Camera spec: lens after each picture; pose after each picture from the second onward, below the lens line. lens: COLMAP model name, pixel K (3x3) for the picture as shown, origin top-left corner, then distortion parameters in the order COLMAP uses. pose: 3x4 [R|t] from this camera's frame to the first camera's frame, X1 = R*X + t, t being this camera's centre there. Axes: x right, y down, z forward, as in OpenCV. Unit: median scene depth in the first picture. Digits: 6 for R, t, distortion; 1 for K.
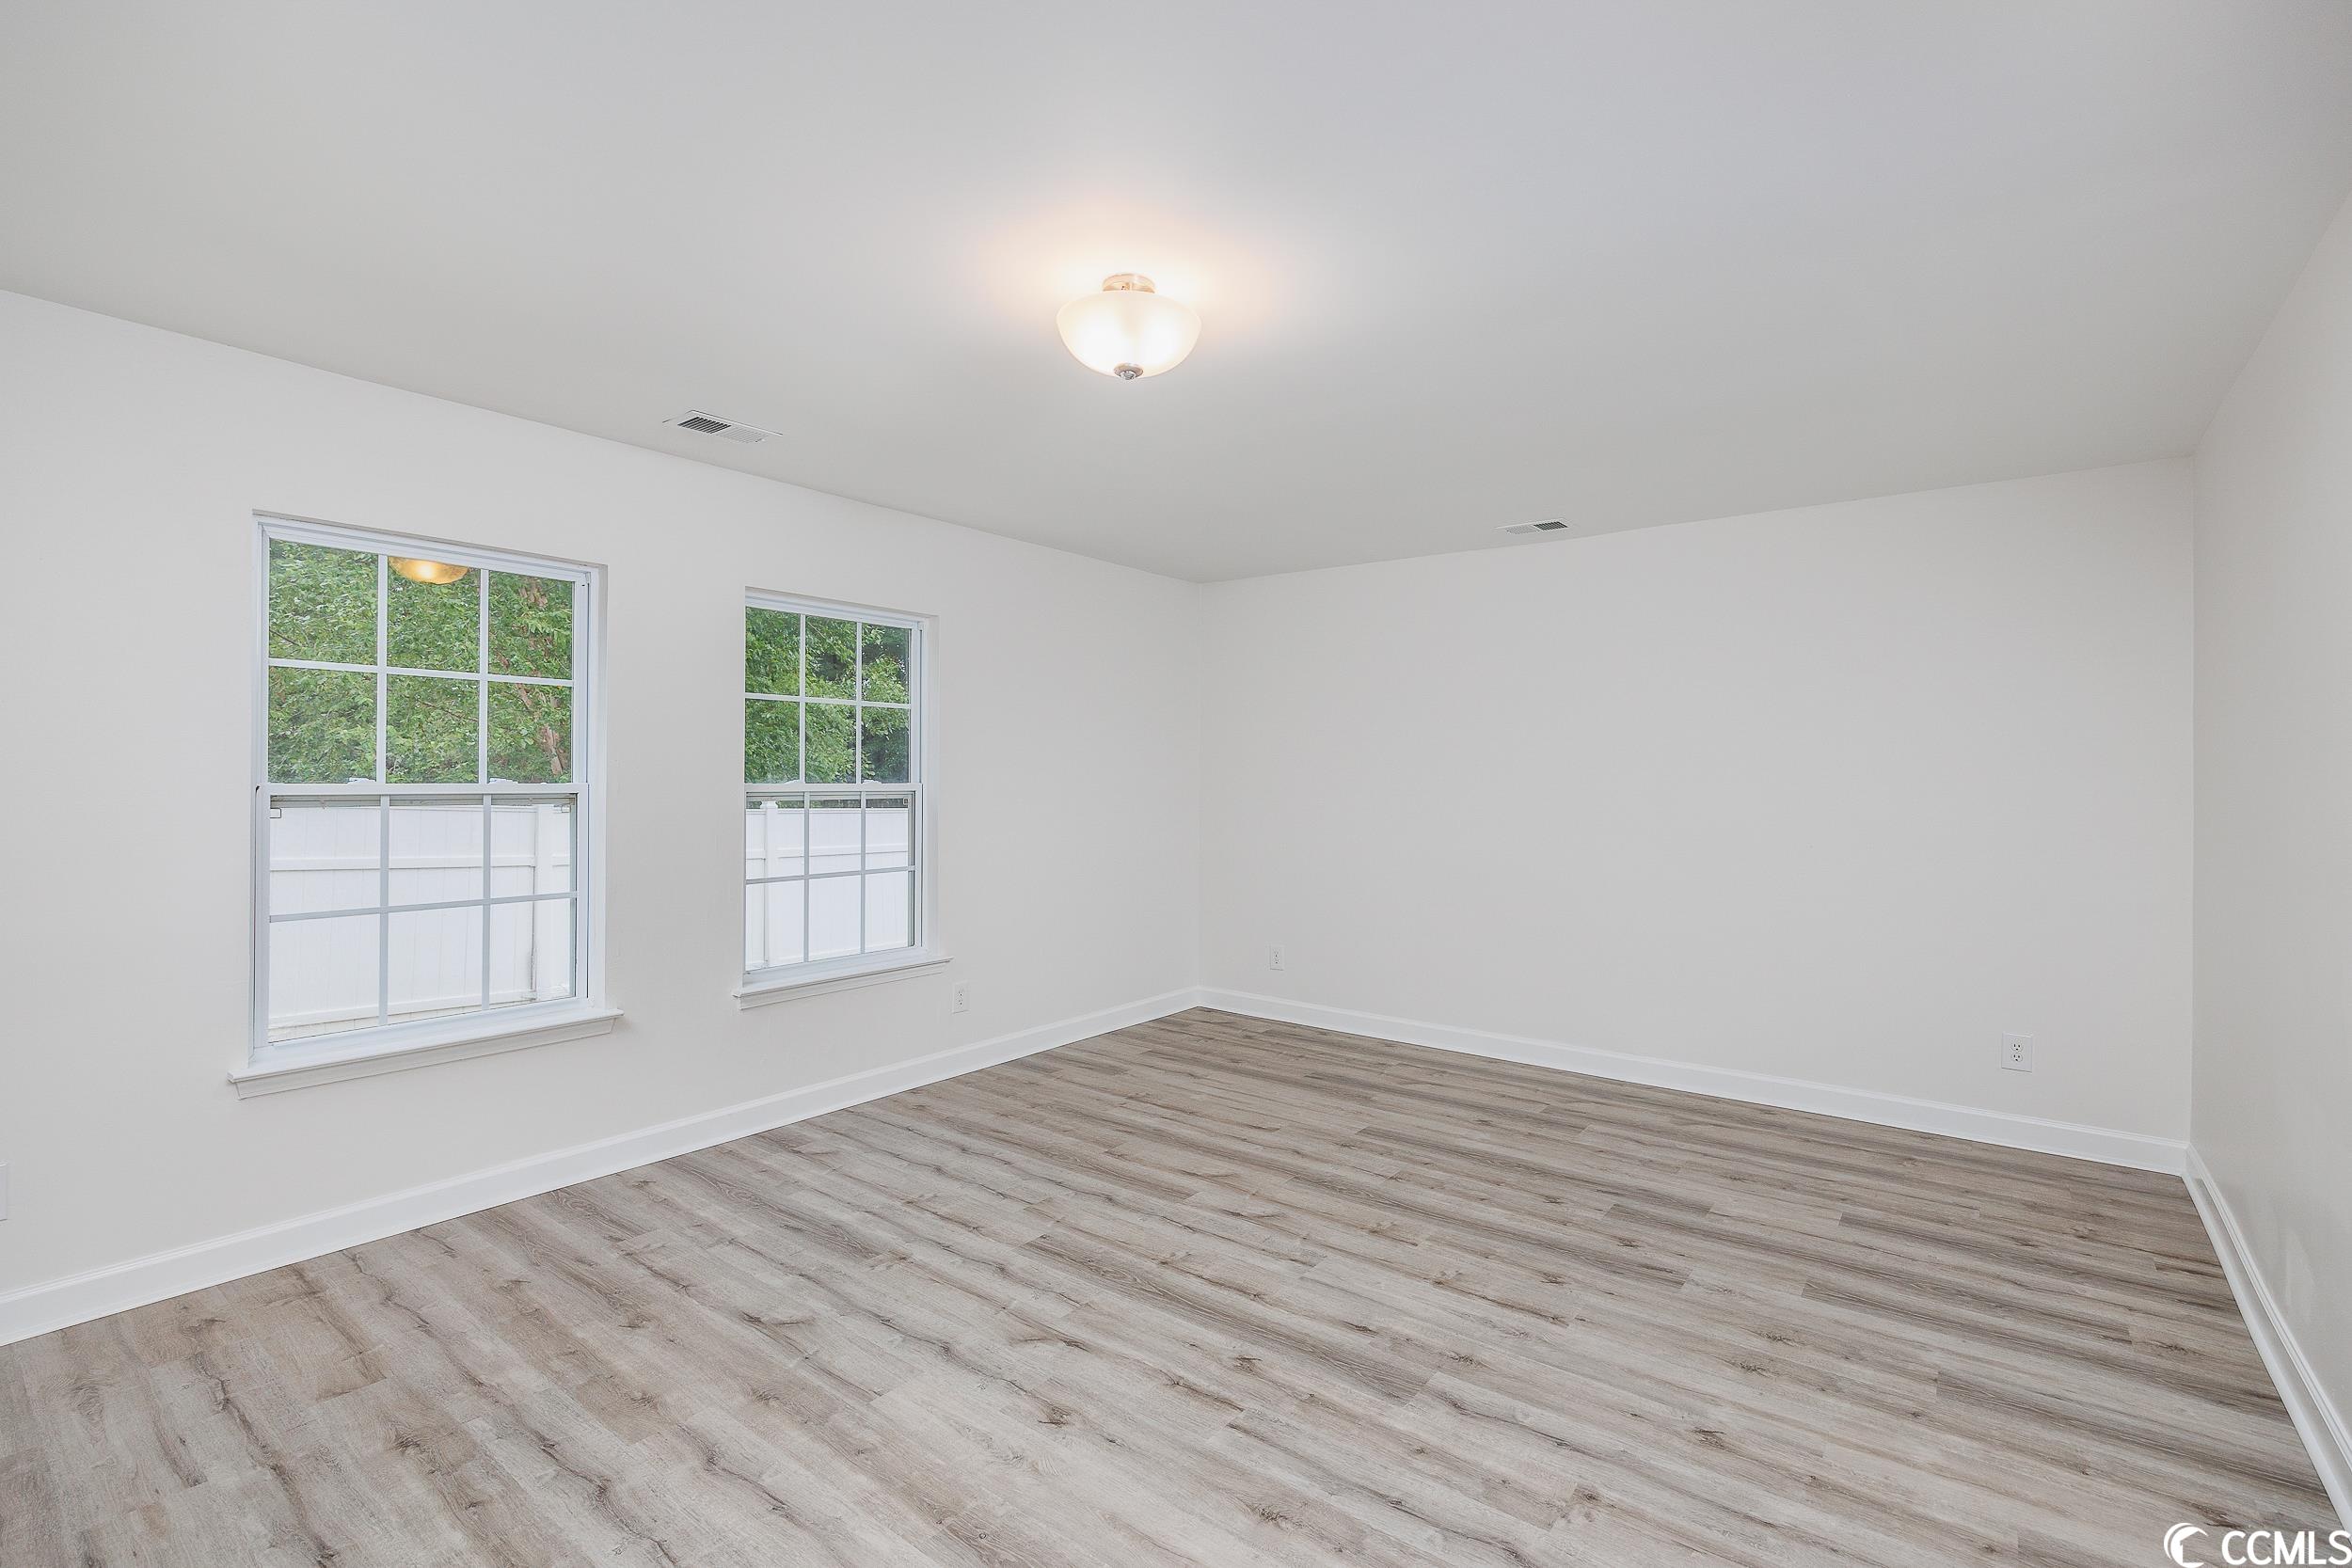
lens RADIAL K [[1050.4, 0, 1199.3], [0, 1050.4, 778.0], [0, 0, 1]] dist [-0.000330, -0.000118]
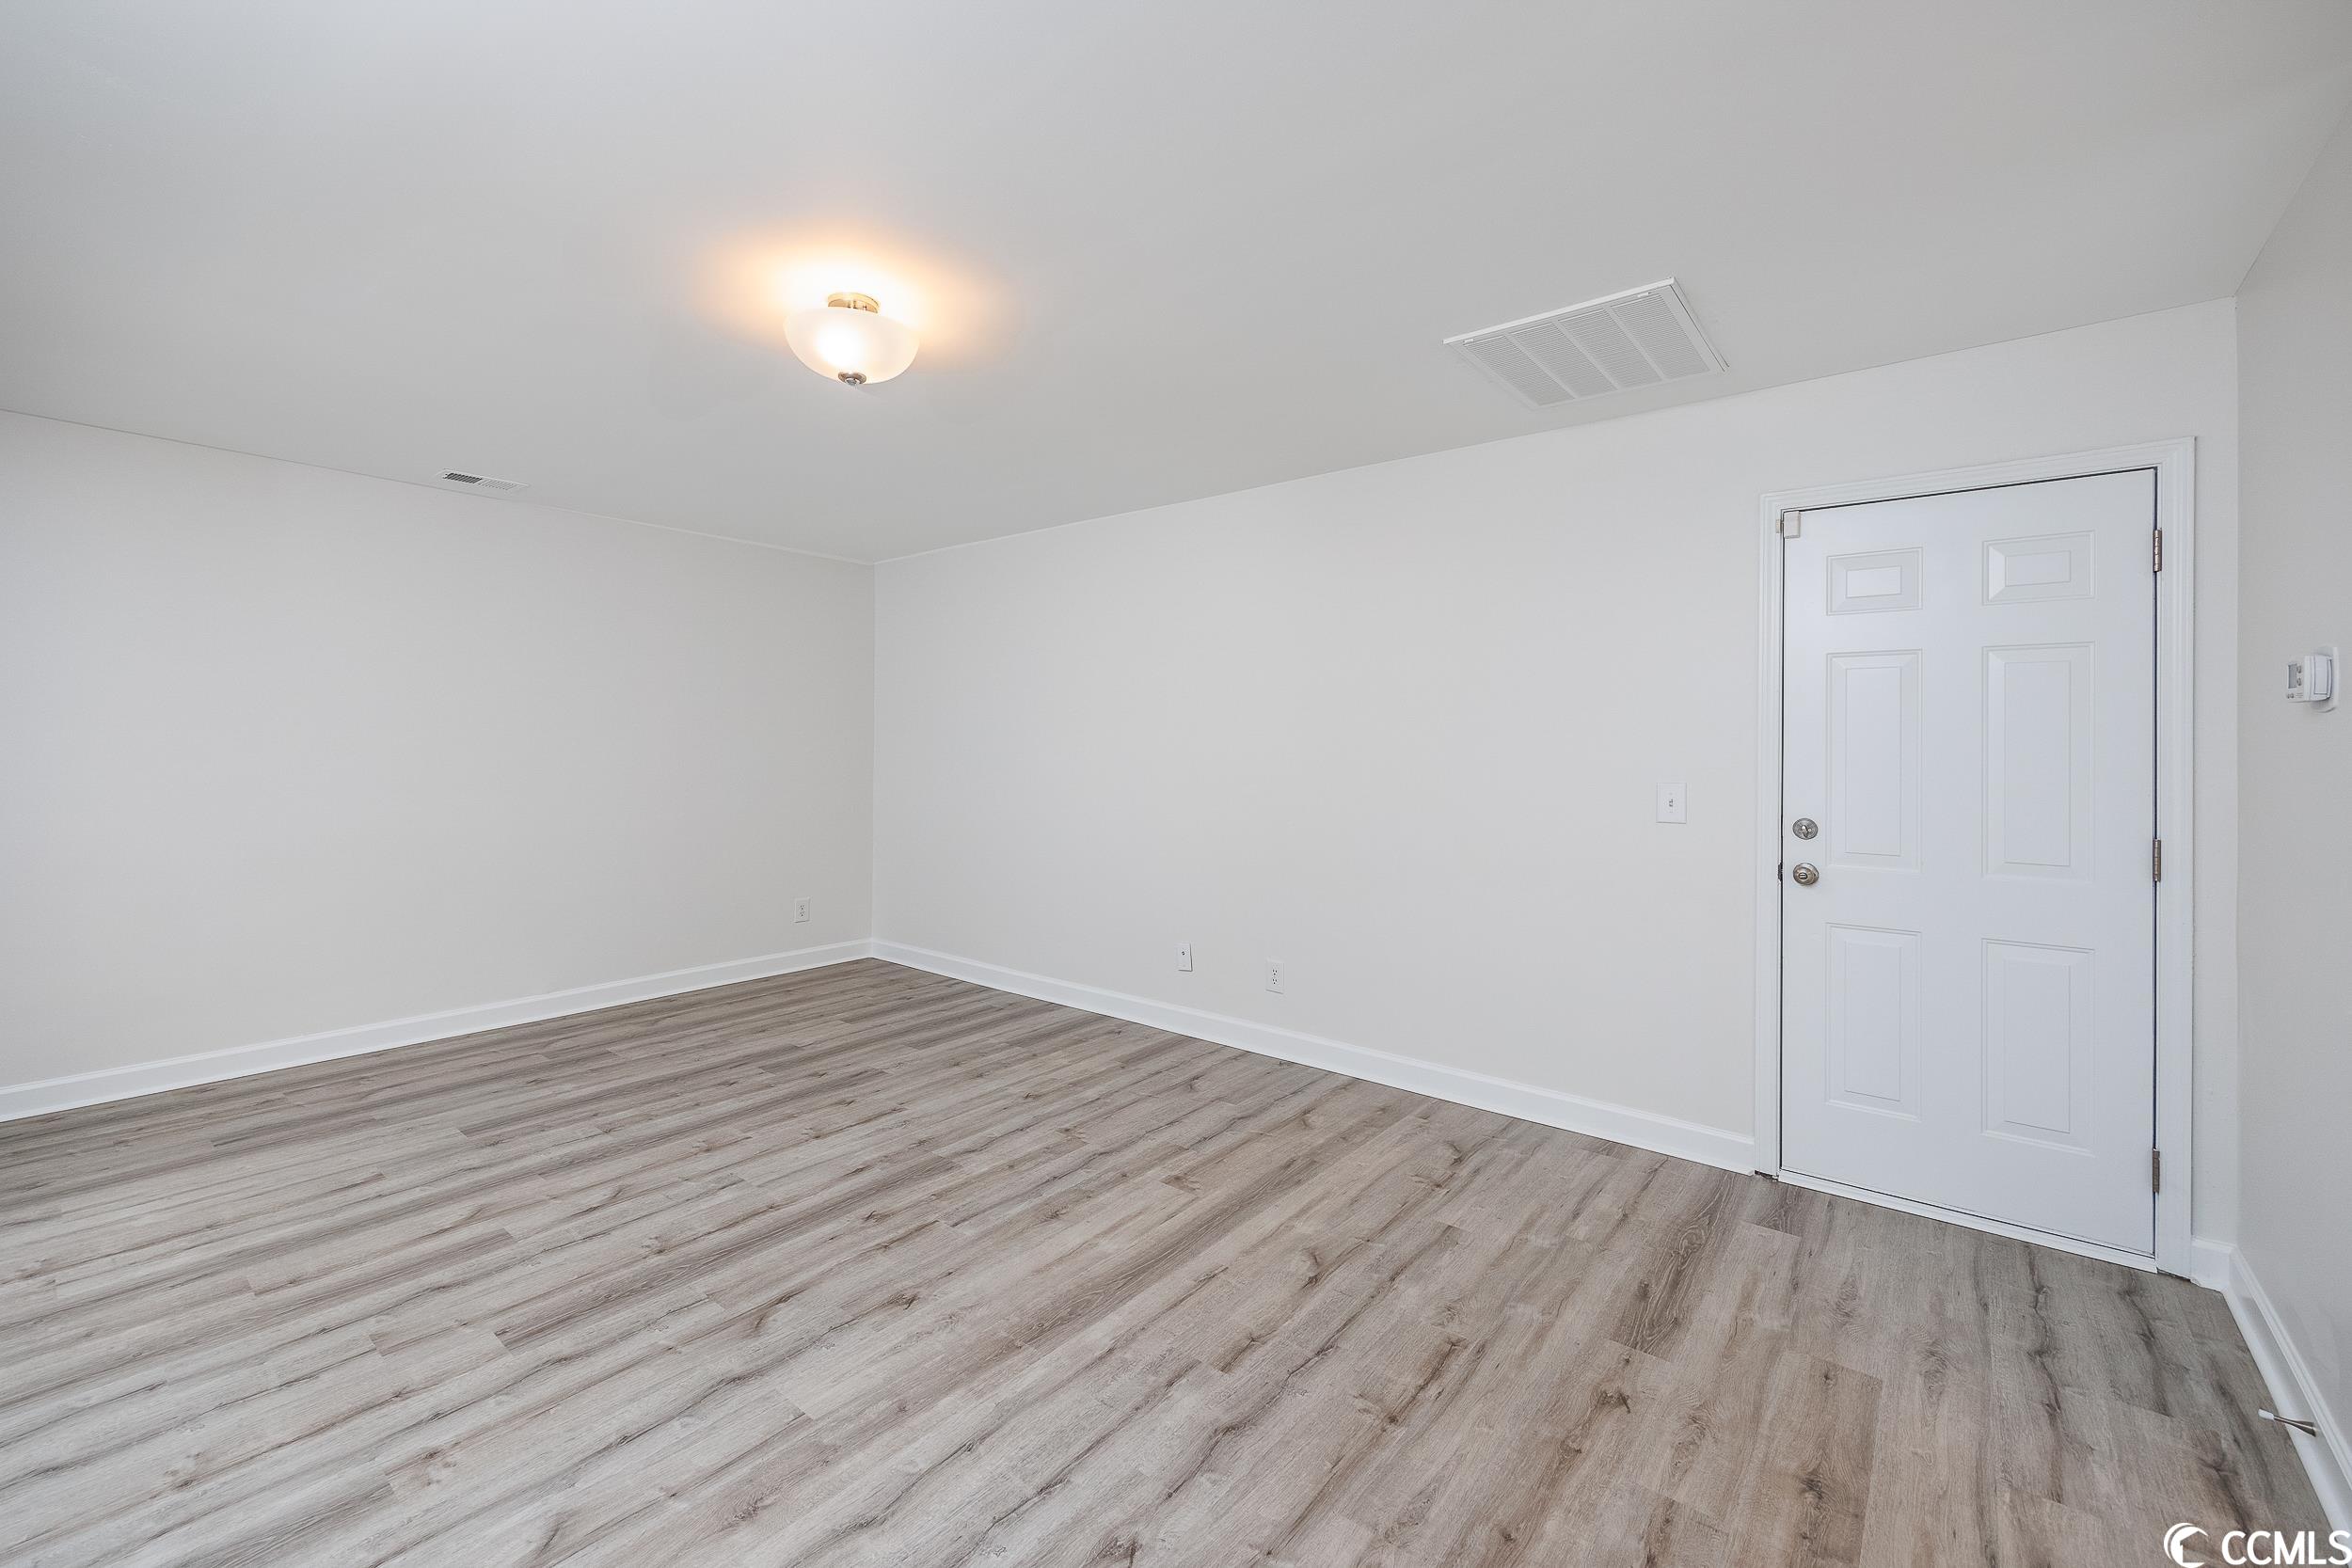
lens RADIAL K [[968.1, 0, 1174.7], [0, 968.1, 739.7], [0, 0, 1]] dist [-0.001429, 0.000214]
pose [[0.029638, 0.000652, 0.999560, -0.881323], [-0.007160, 0.999974, -0.000440, -0.004674], [-0.999535, -0.007143, 0.029642, 0.503651]]
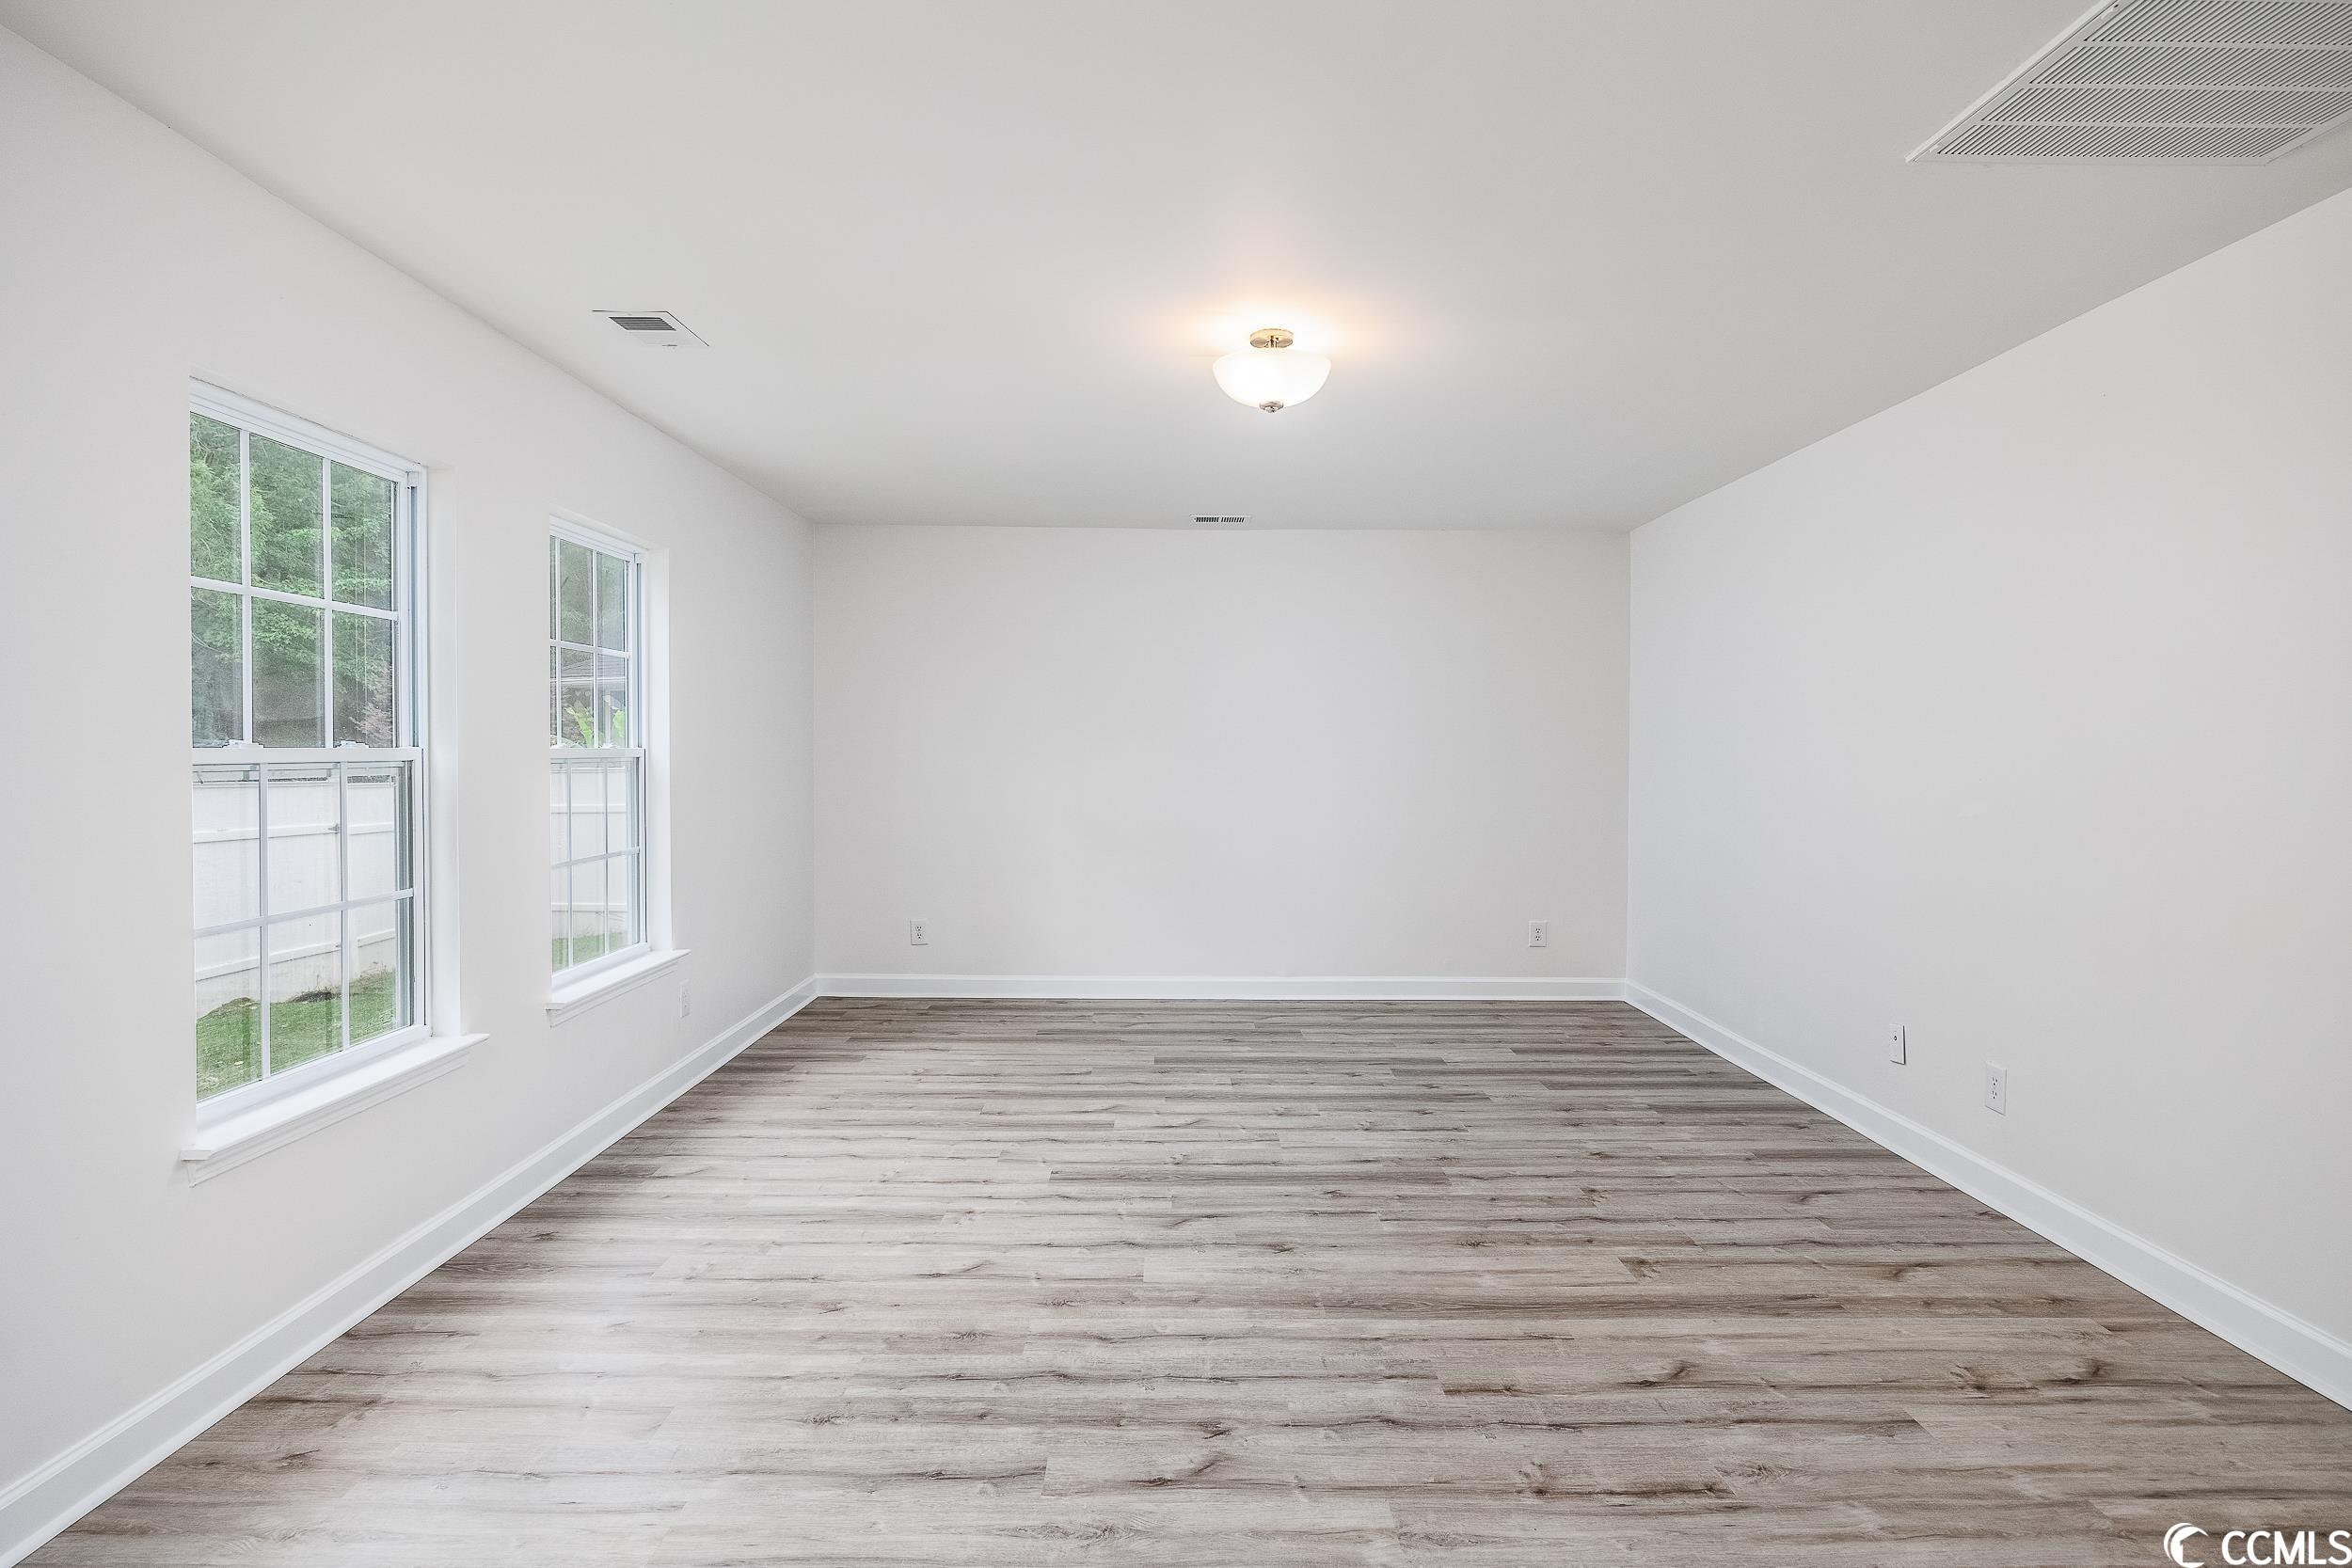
lens RADIAL K [[1262.2, 0, 1176.0], [0, 1262.2, 784.0], [0, 0, 1]] dist [-0.002121, 0.000579]
pose [[0.794821, -0.018062, 0.606575, -0.852512], [-0.001163, 0.999510, 0.031286, 0.002578], [-0.606843, -0.025572, 0.794411, -0.085849]]
